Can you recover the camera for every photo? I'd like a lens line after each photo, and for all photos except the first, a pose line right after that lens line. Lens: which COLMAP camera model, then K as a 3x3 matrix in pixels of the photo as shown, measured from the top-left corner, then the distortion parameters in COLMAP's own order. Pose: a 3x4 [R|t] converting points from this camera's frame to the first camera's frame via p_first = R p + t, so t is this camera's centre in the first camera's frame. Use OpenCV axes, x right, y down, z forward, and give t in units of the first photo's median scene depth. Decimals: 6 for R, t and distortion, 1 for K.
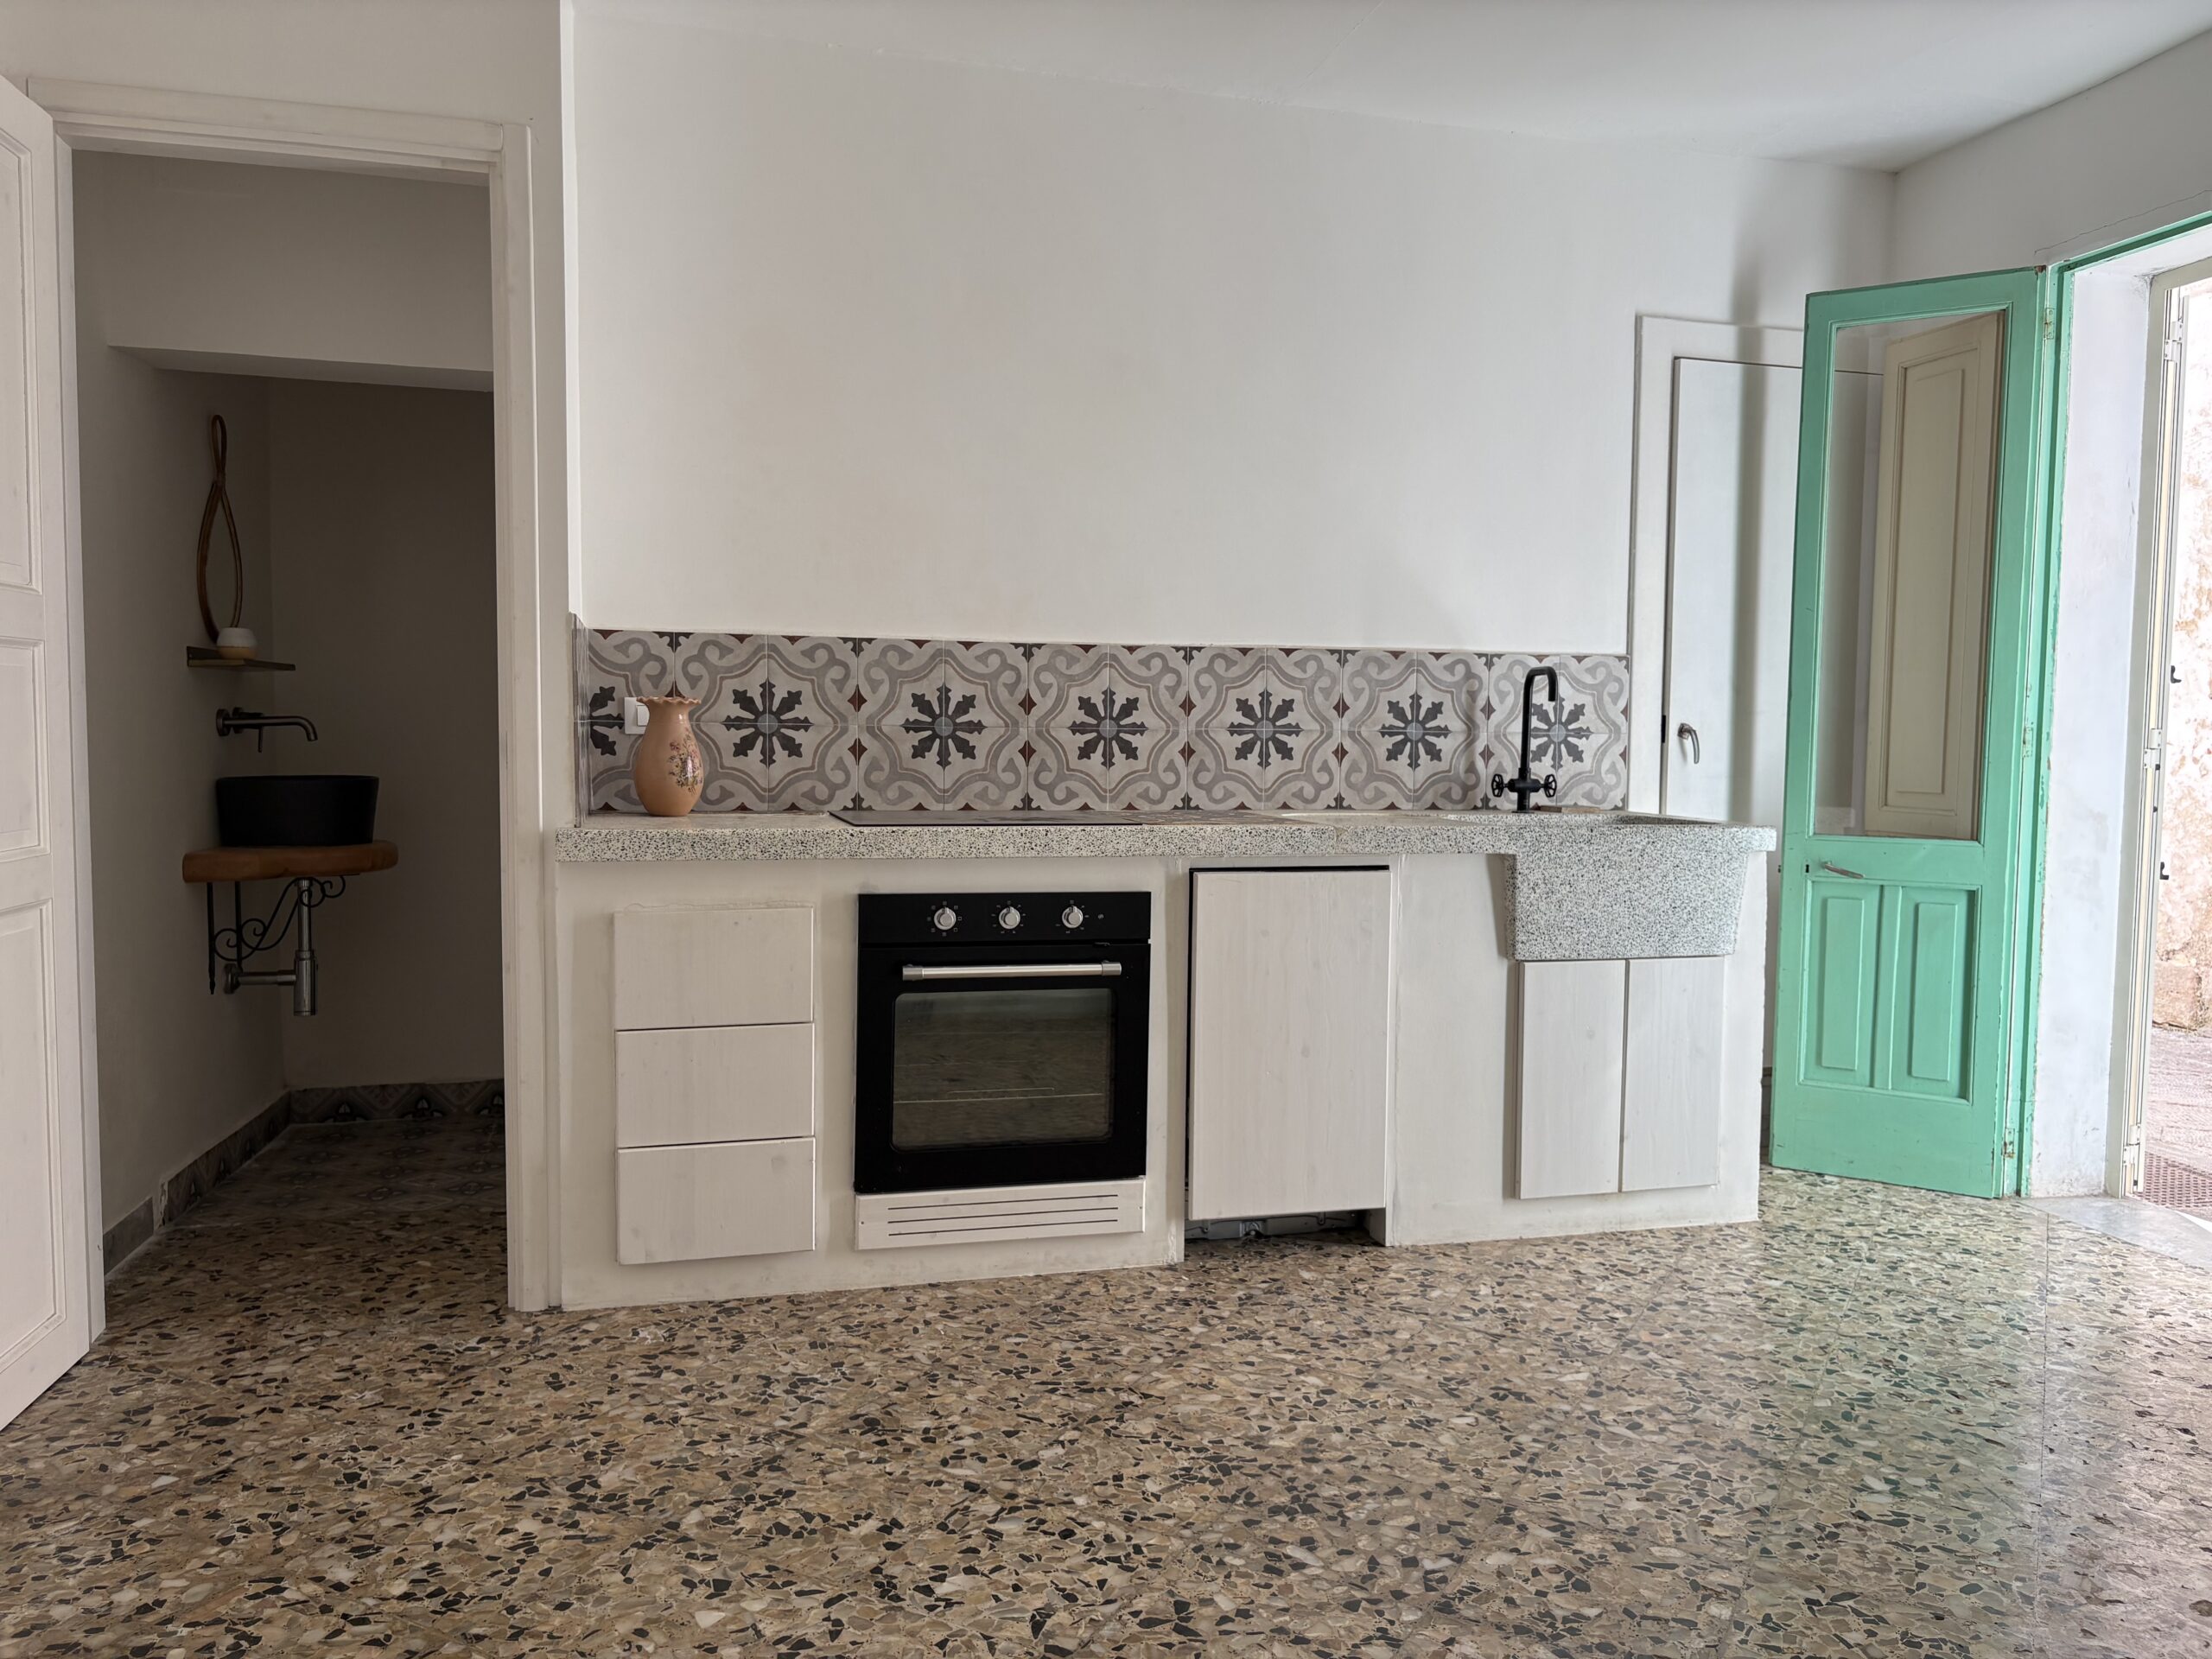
lens RADIAL K [[1671.6, 0, 1109.5], [0, 1671.6, 838.2], [0, 0, 1]] dist [0.046198, -0.045776]
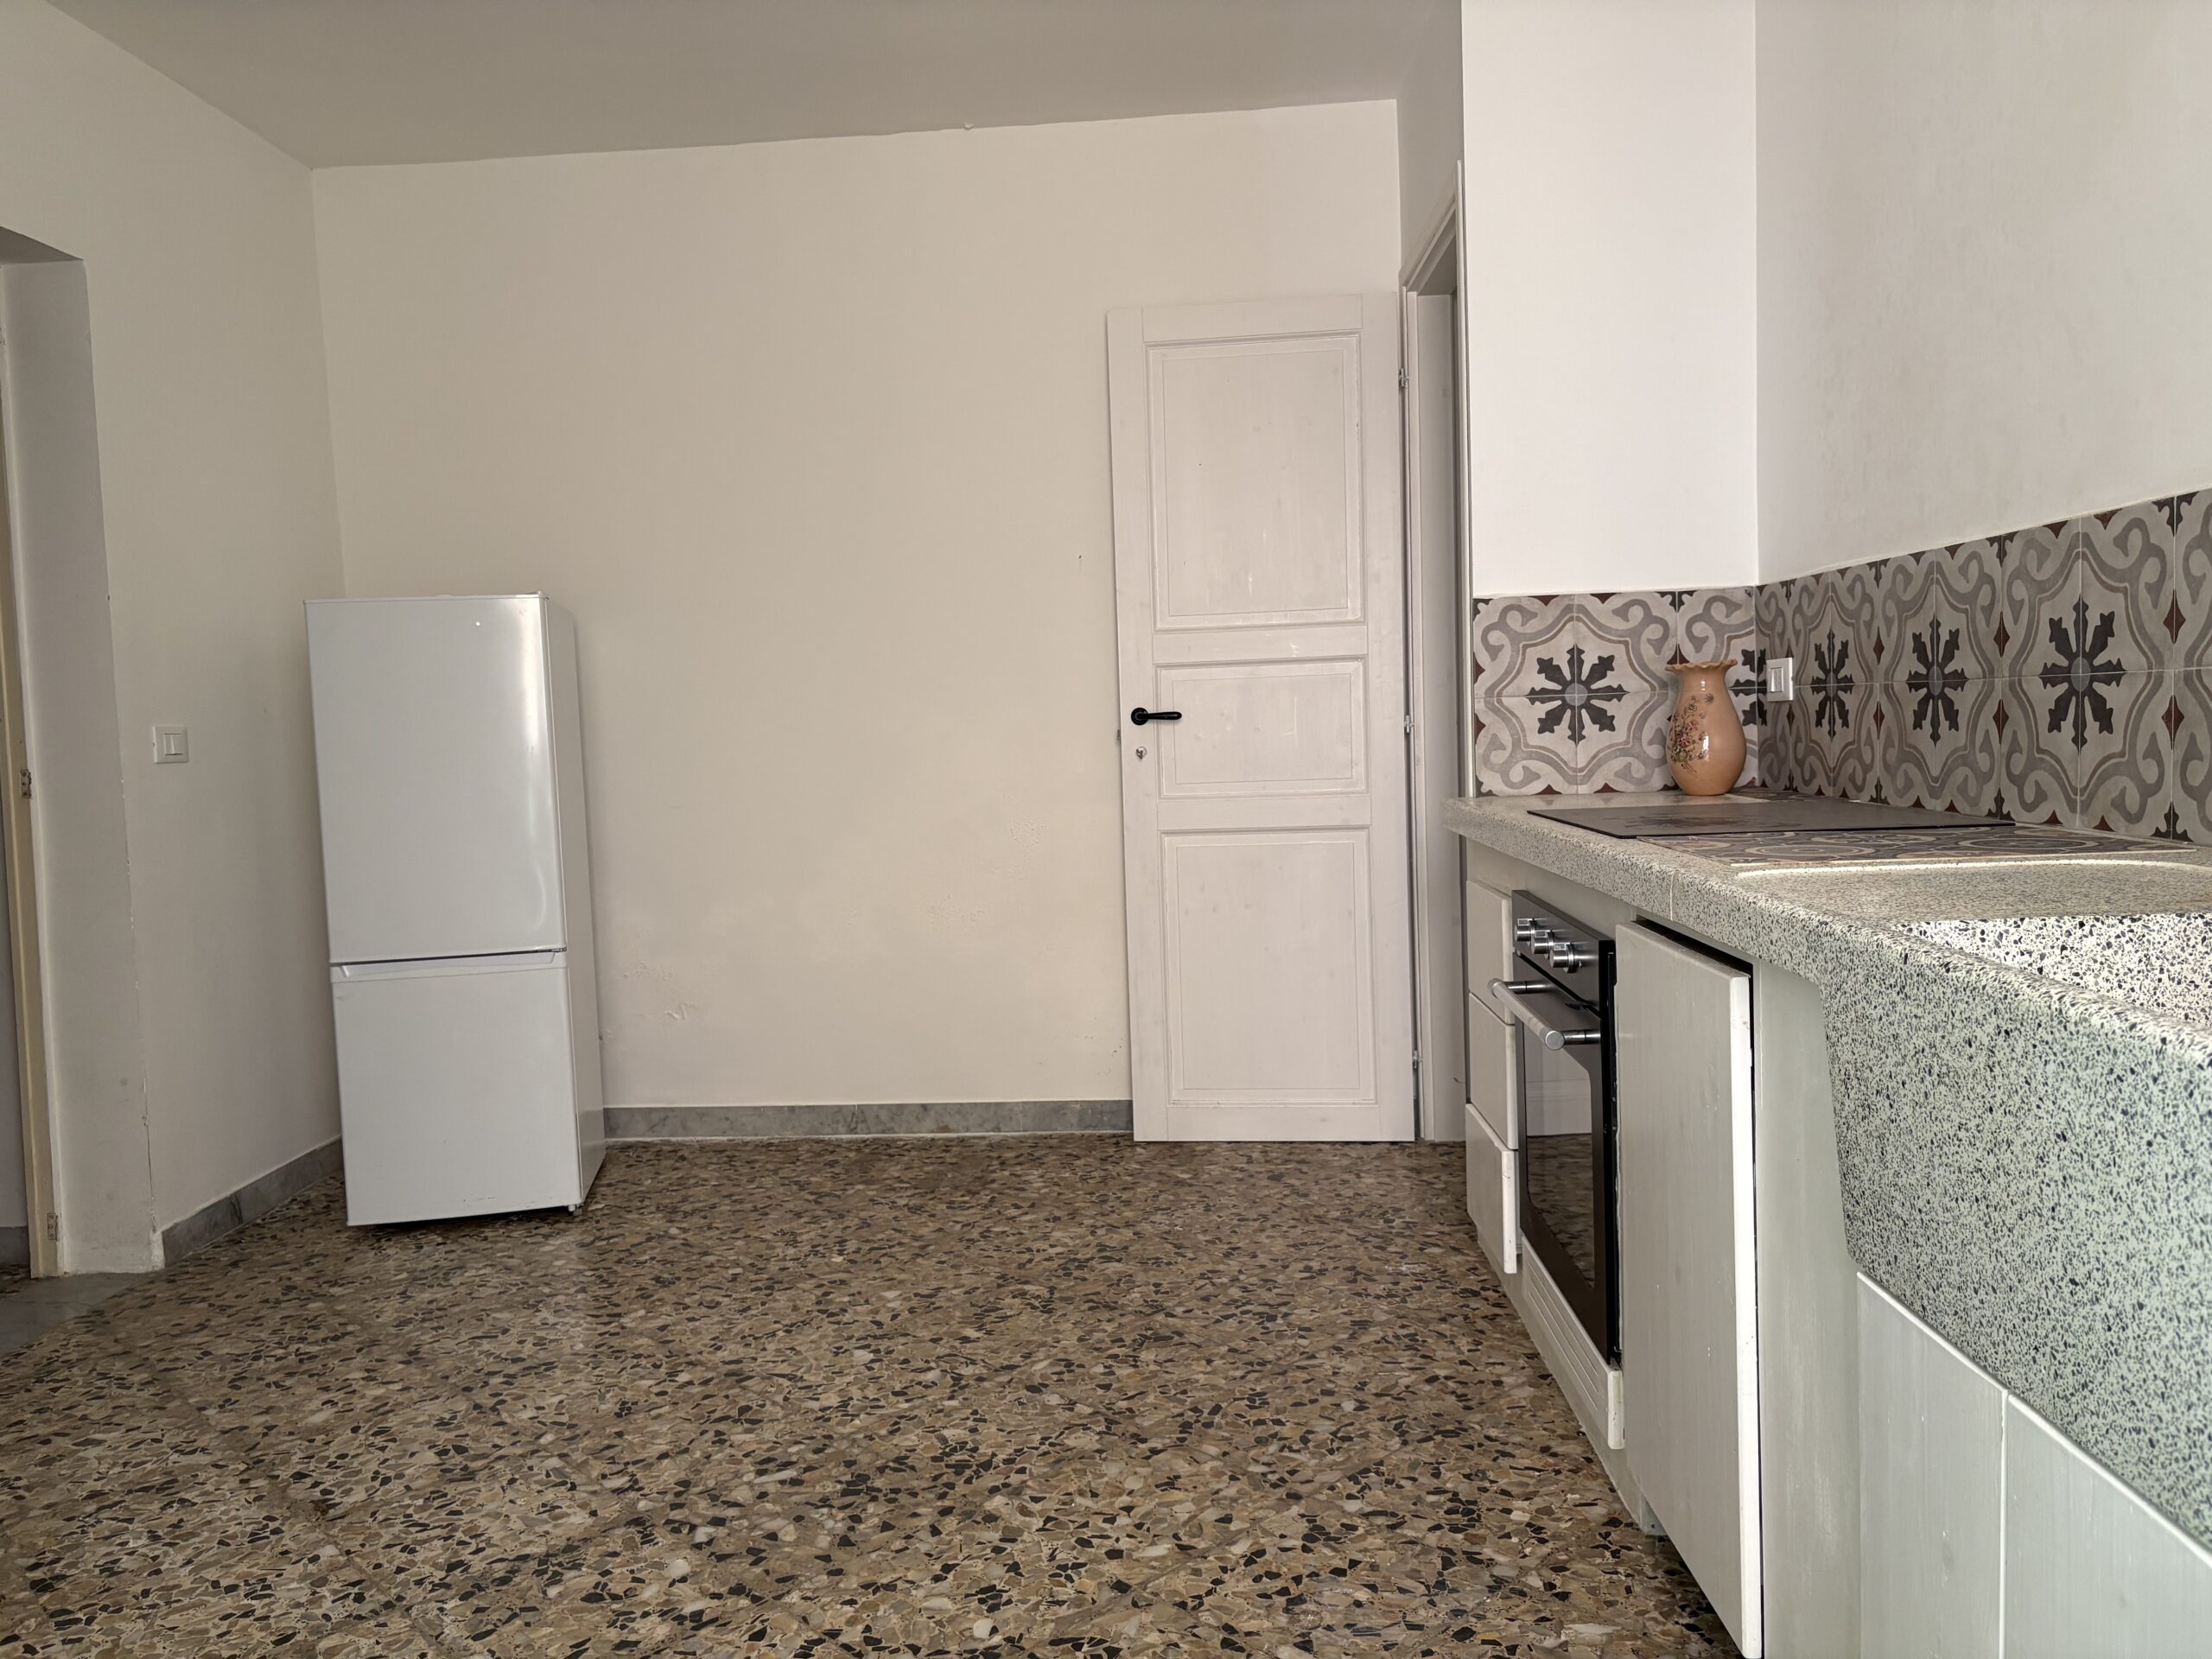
lens RADIAL K [[1671.6, 0, 1122.4], [0, 1671.6, 825.4], [0, 0, 1]] dist [0.046198, -0.045776]
pose [[-0.297815, 0.062076, -0.952603, 0.703113], [-0.029702, 0.996798, 0.074242, -0.056034], [0.954162, 0.050405, -0.295017, 1.000892]]
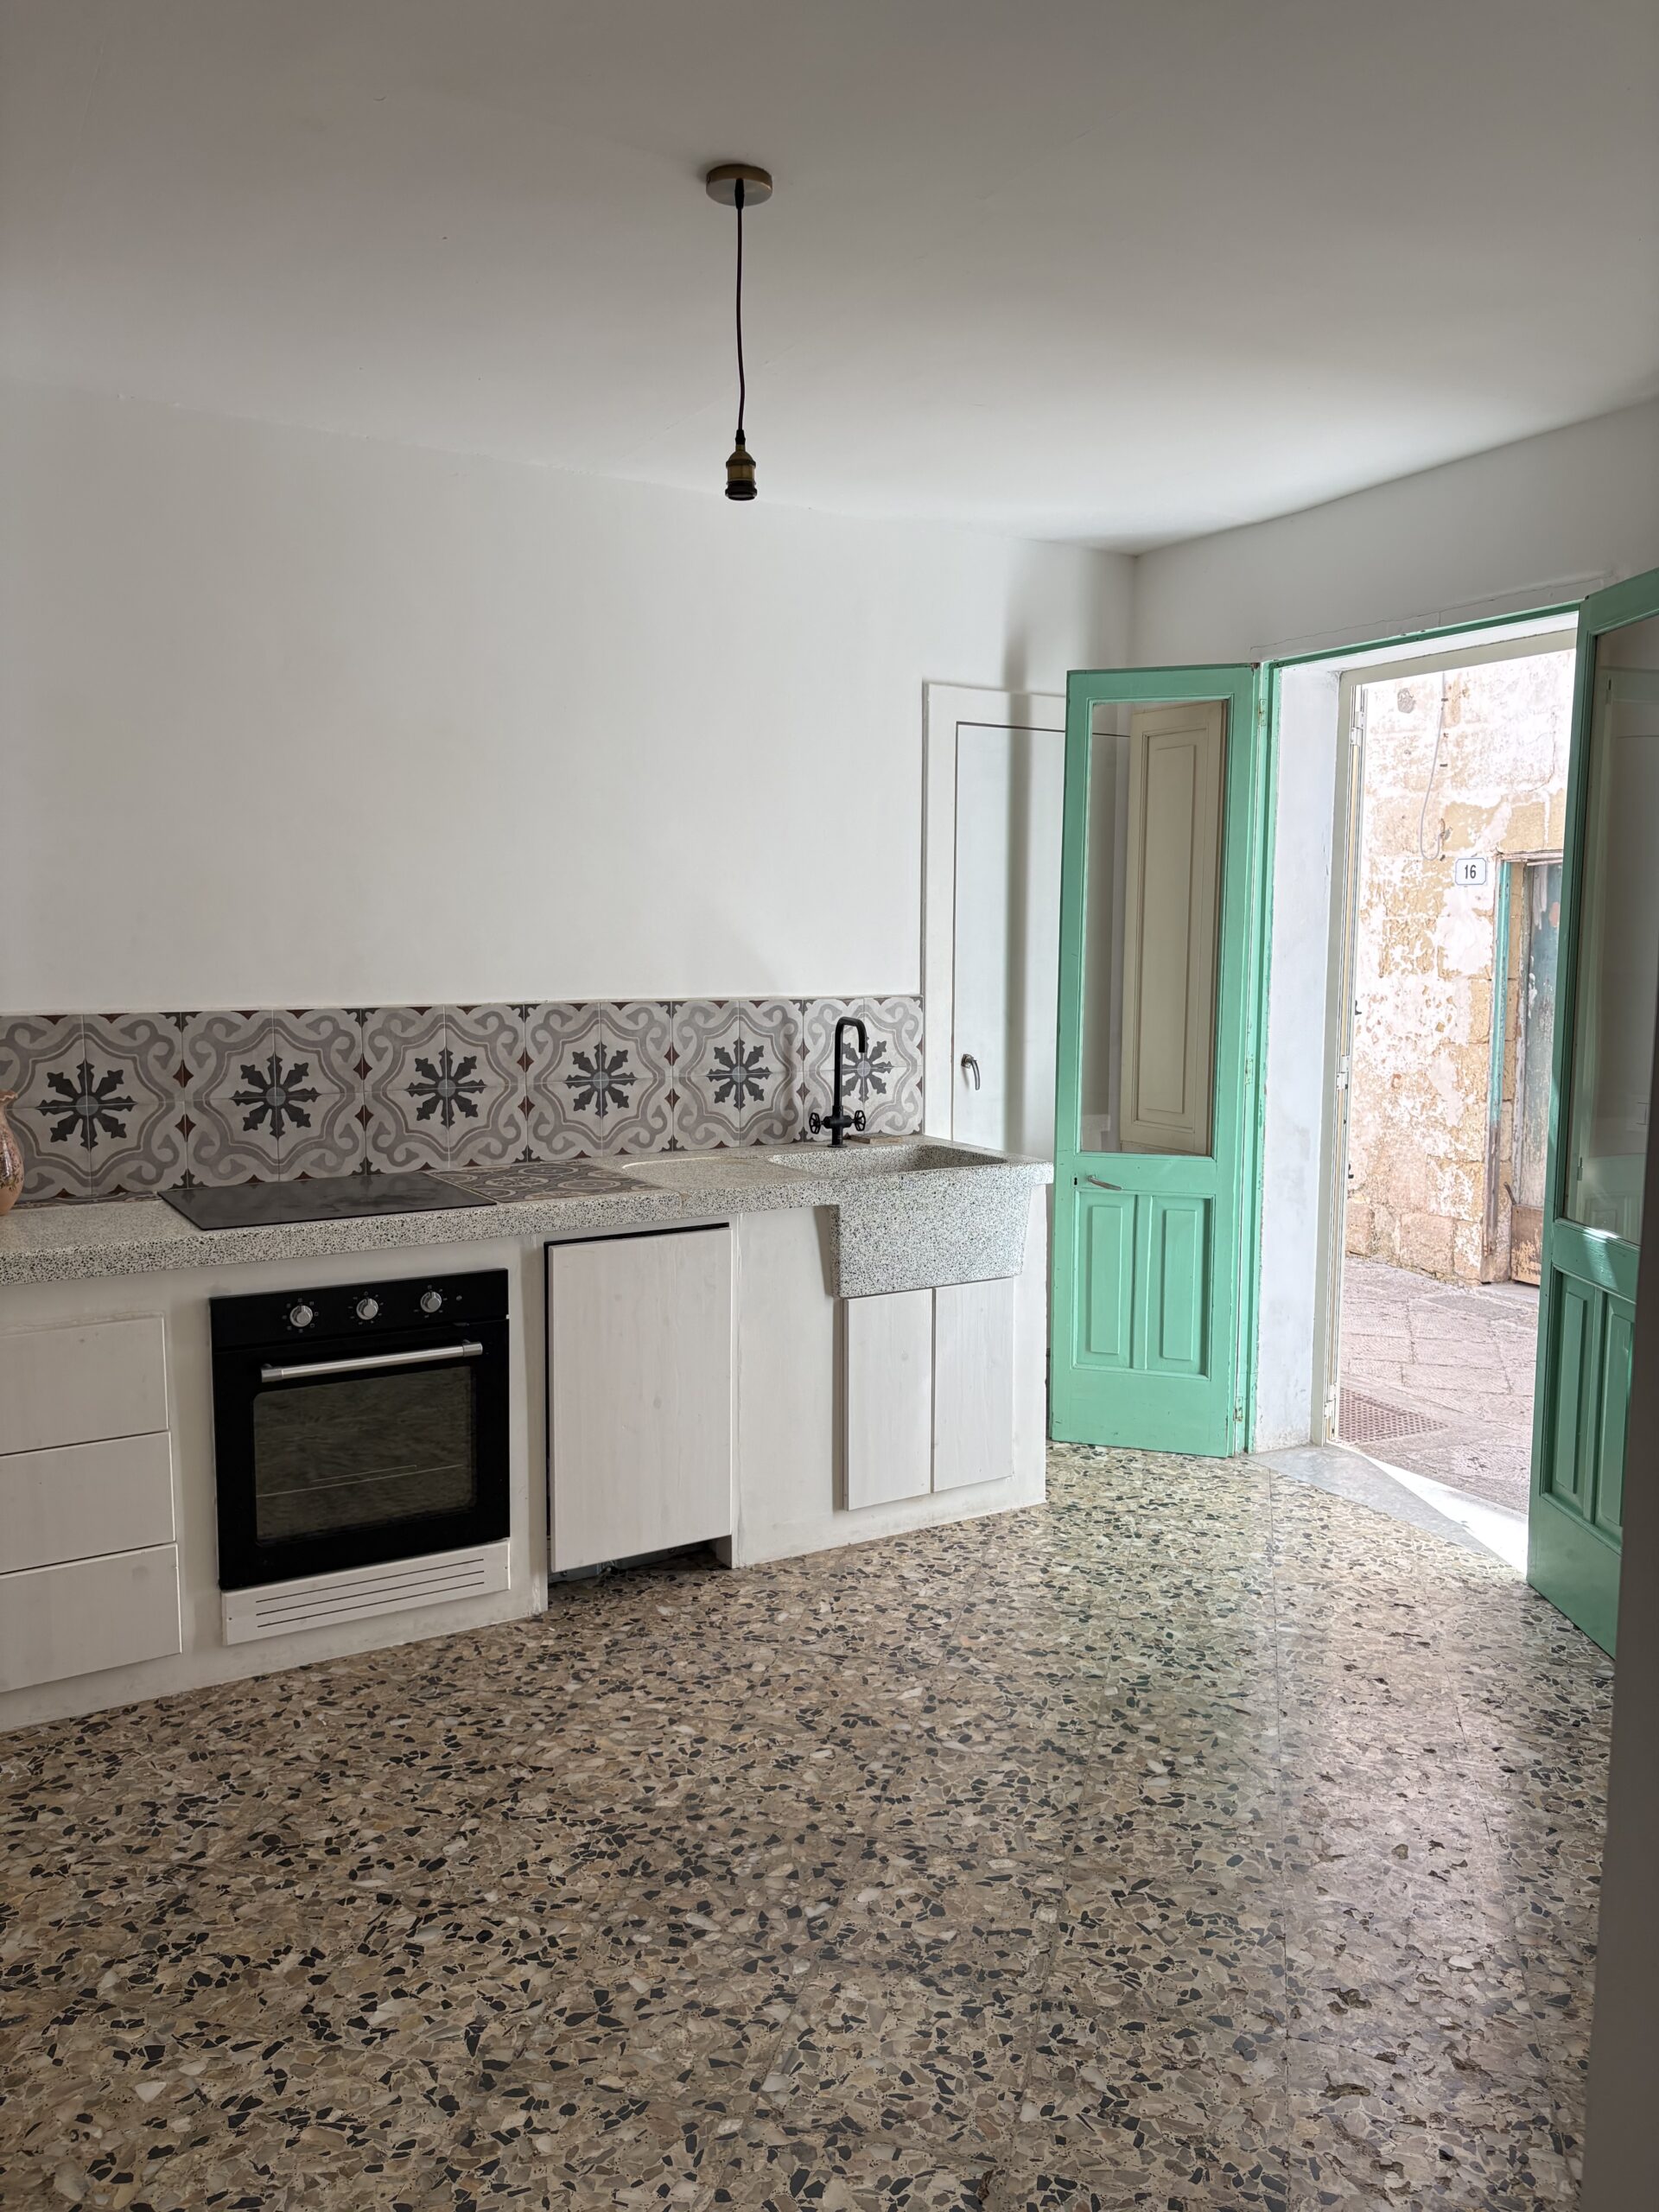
lens RADIAL K [[1671.6, 0, 834.6], [0, 1671.6, 1131.1], [0, 0, 1]] dist [0.046198, -0.045776]
pose [[0.963709, -0.041491, 0.263712, -0.049109], [0.025992, 0.997738, 0.061992, -0.111587], [-0.265688, -0.052888, 0.962607, -0.053060]]
